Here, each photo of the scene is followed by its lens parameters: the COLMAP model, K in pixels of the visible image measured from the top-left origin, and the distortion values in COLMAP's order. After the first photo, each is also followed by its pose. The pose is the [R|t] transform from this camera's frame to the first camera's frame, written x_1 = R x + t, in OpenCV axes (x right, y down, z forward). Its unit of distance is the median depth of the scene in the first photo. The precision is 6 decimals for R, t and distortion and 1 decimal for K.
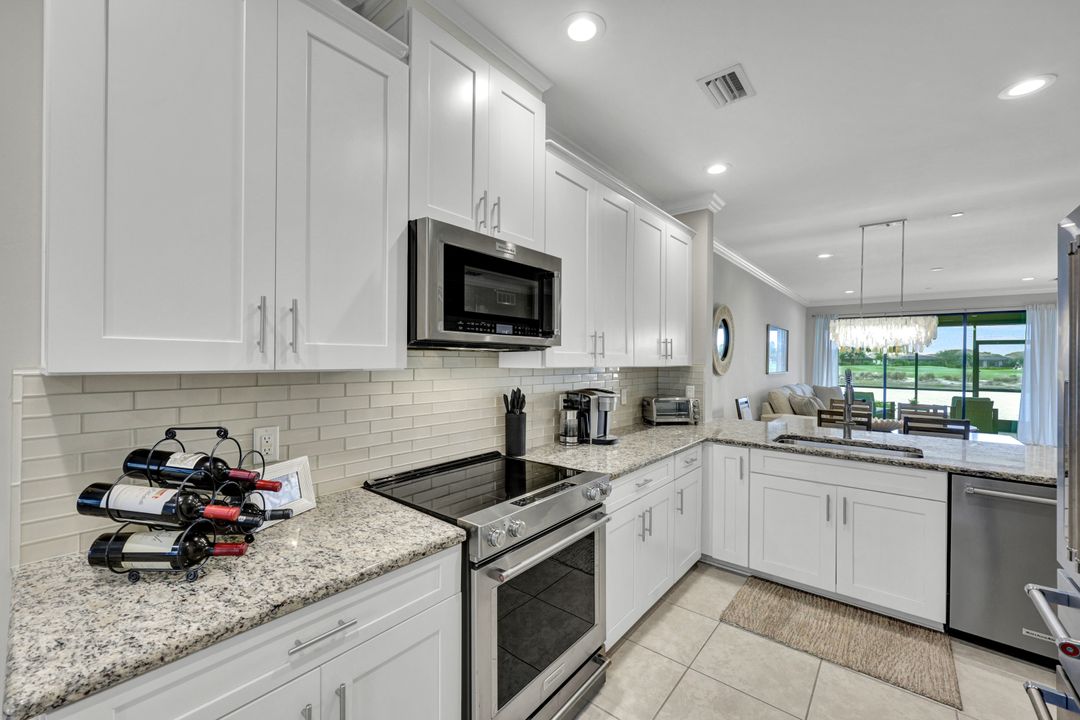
lens RADIAL K [[430.0, 0, 543.4], [0, 430.0, 359.6], [0, 0, 1]] dist [0.000340, -0.000072]
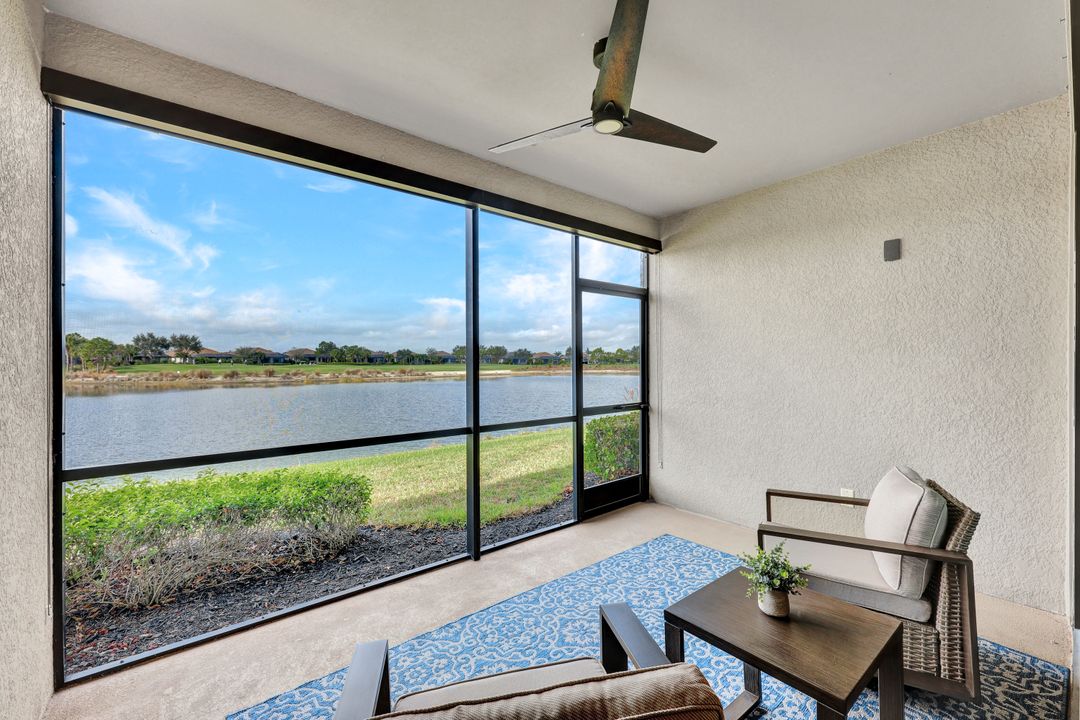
lens RADIAL K [[430.0, 0, 523.9], [0, 430.0, 363.7], [0, 0, 1]] dist [0.000340, -0.000072]
pose [[0.221820, -0.016558, 0.974947, 0.760804], [0.003617, 0.999863, 0.016158, 0.025983], [-0.975081, -0.000058, 0.221850, 1.145184]]
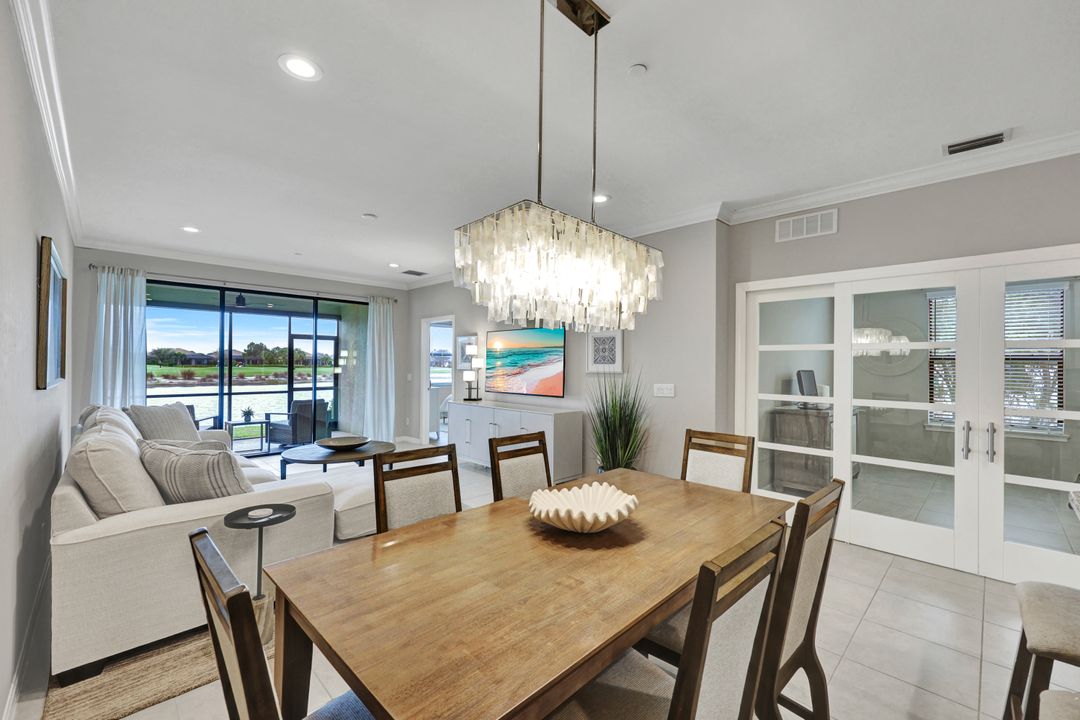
lens RADIAL K [[441.0, 0, 531.9], [0, 441.0, 357.1], [0, 0, 1]] dist [0.001565, 0.000915]
pose [[0.104620, 0.008371, 0.994477, 0.189983], [-0.006266, 0.999950, -0.007757, 0.008448], [-0.994492, -0.005420, 0.104668, 0.493413]]
